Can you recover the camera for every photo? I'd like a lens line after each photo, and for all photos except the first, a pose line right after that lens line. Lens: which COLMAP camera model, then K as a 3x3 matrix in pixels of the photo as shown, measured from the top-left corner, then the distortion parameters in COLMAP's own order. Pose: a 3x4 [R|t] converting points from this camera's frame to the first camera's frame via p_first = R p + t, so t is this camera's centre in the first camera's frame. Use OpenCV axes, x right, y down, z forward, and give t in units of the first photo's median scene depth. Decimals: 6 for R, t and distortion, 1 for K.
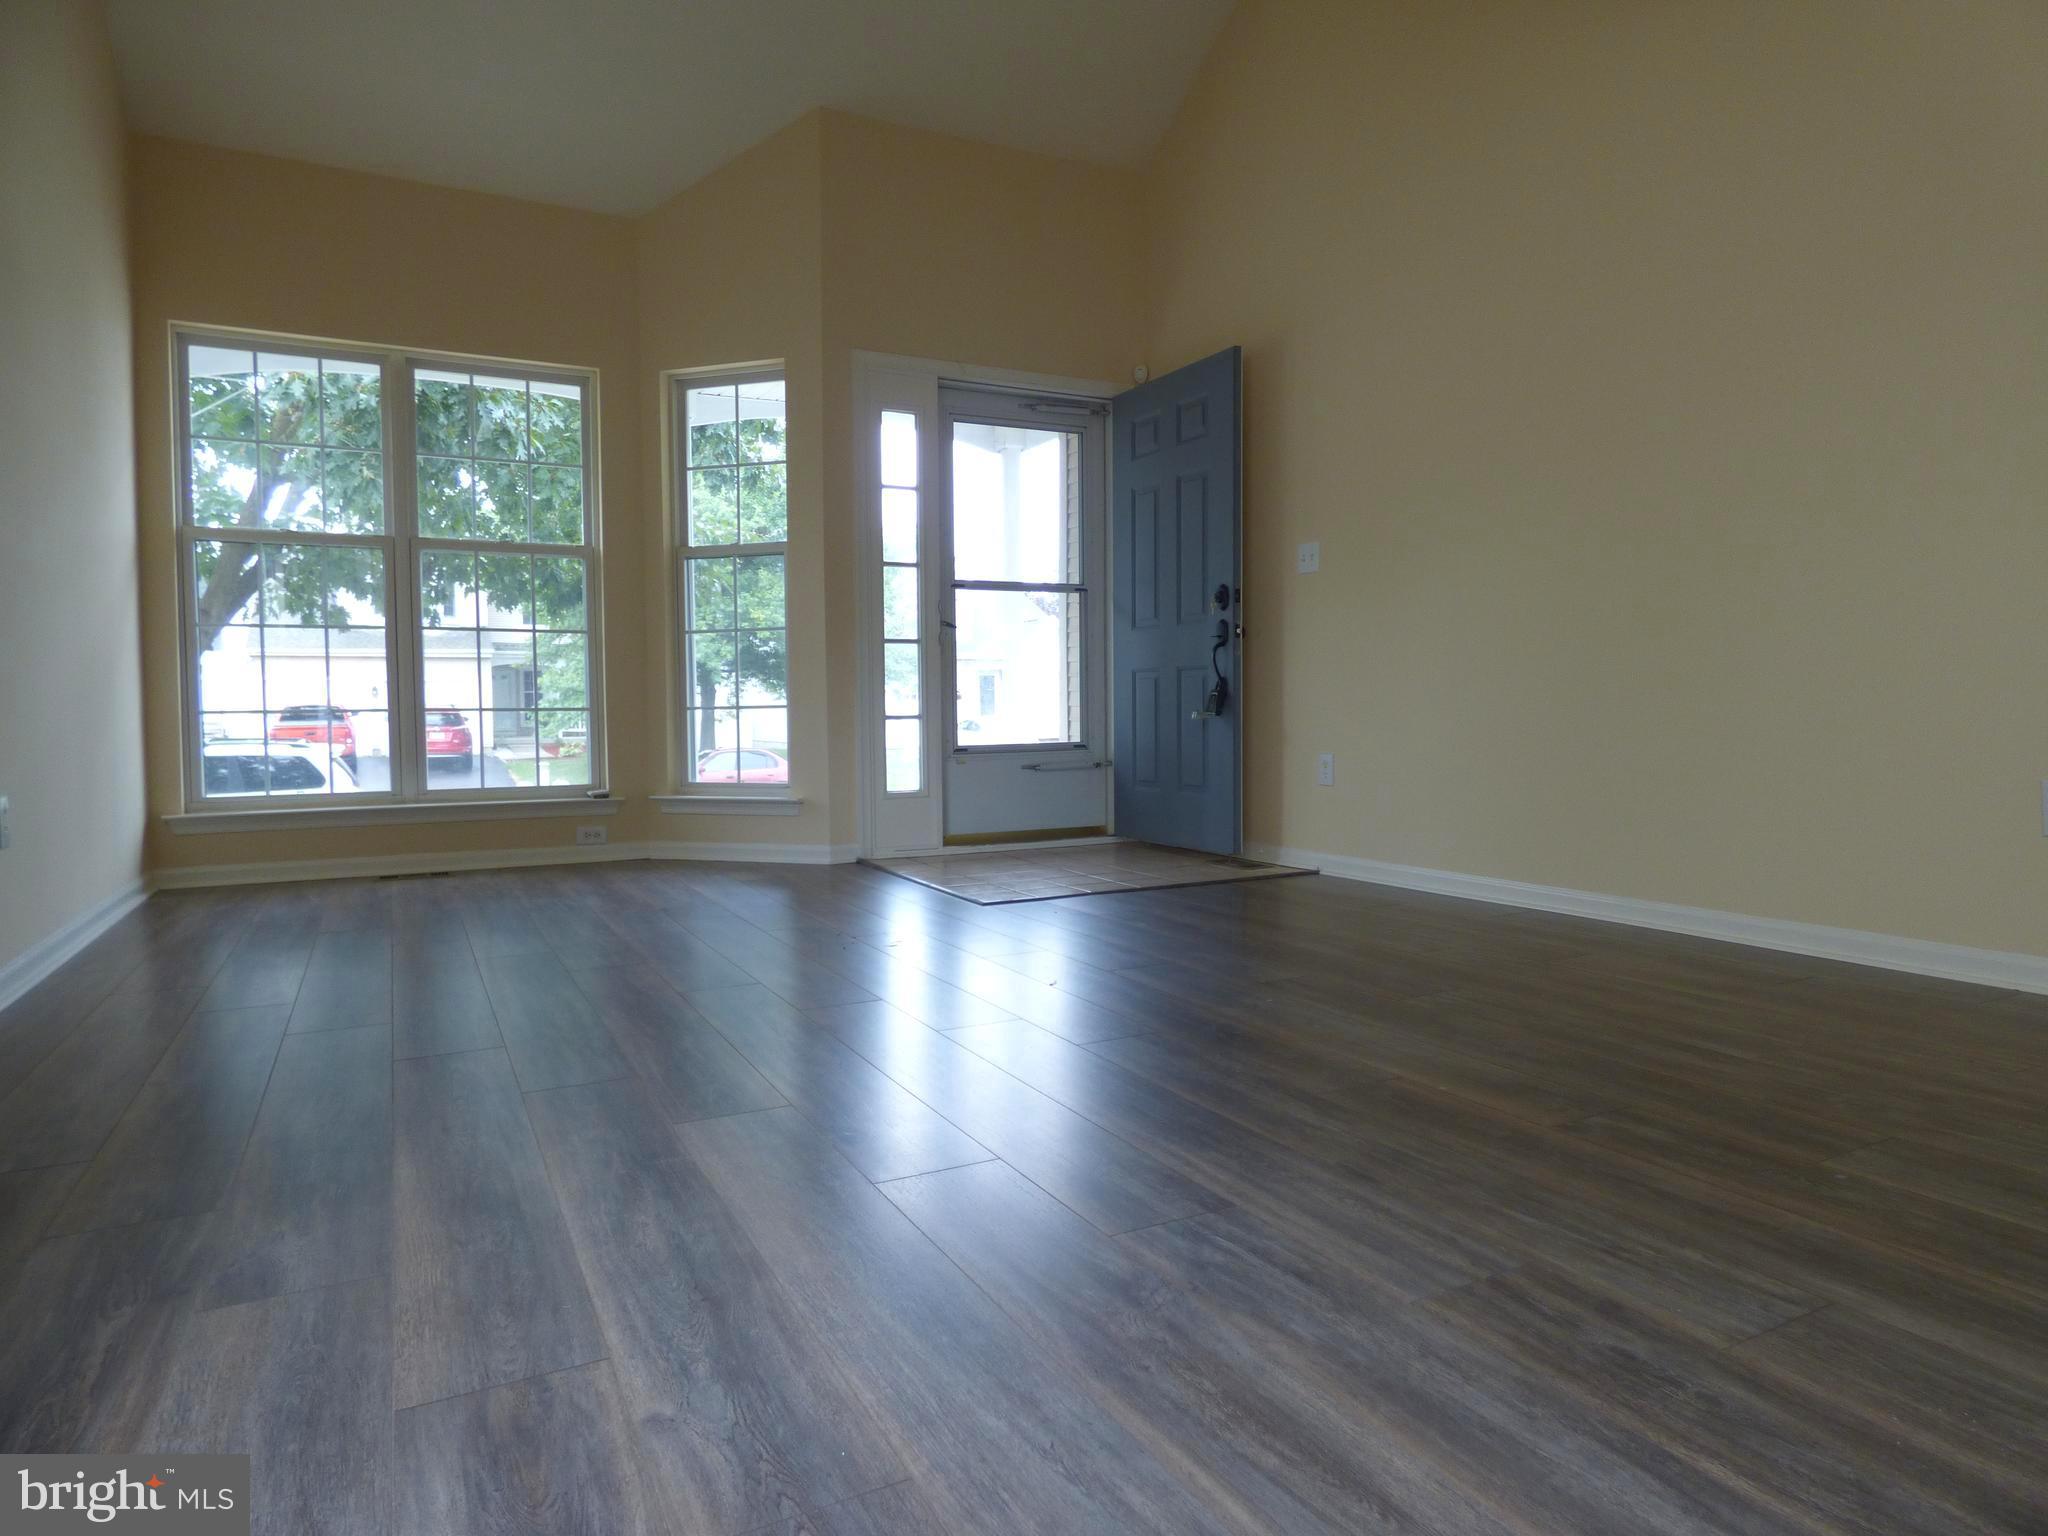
lens RADIAL K [[1221.7, 0, 1040.7], [0, 1221.7, 762.3], [0, 0, 1]] dist [-0.011829, 0.001017]
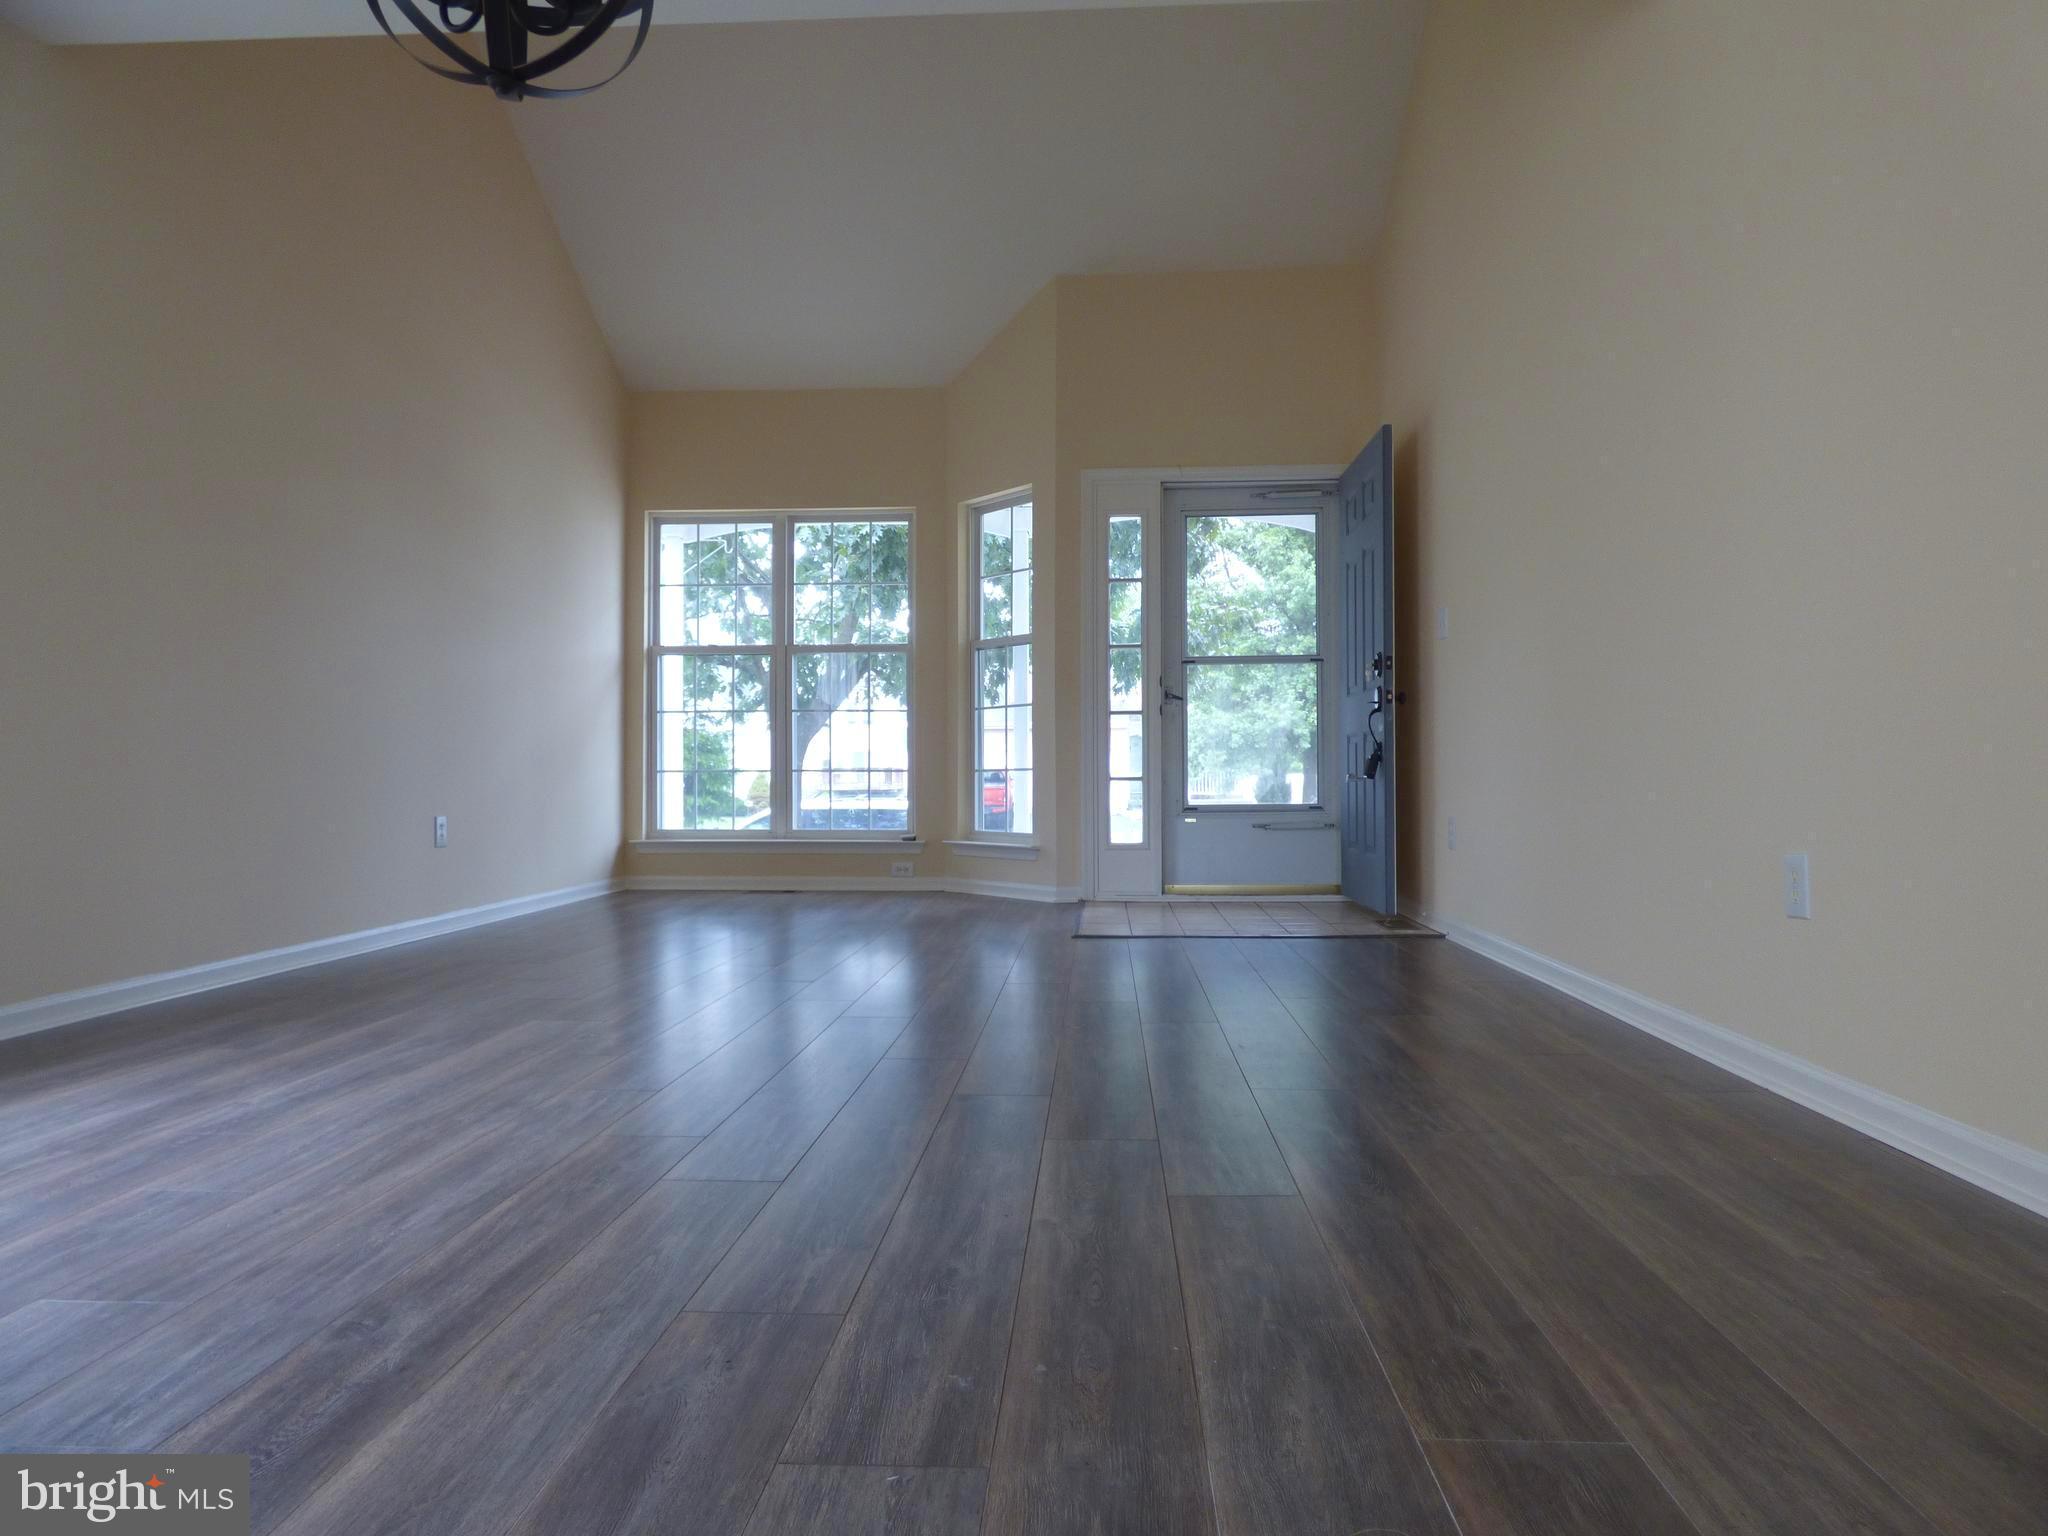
lens RADIAL K [[1221.7, 0, 1041.4], [0, 1221.7, 767.3], [0, 0, 1]] dist [-0.011829, 0.001017]
pose [[0.856062, 0.003239, -0.516864, 1.211369], [-0.029333, 0.998673, -0.042324, 0.009037], [0.516041, 0.051393, 0.855021, -0.067049]]
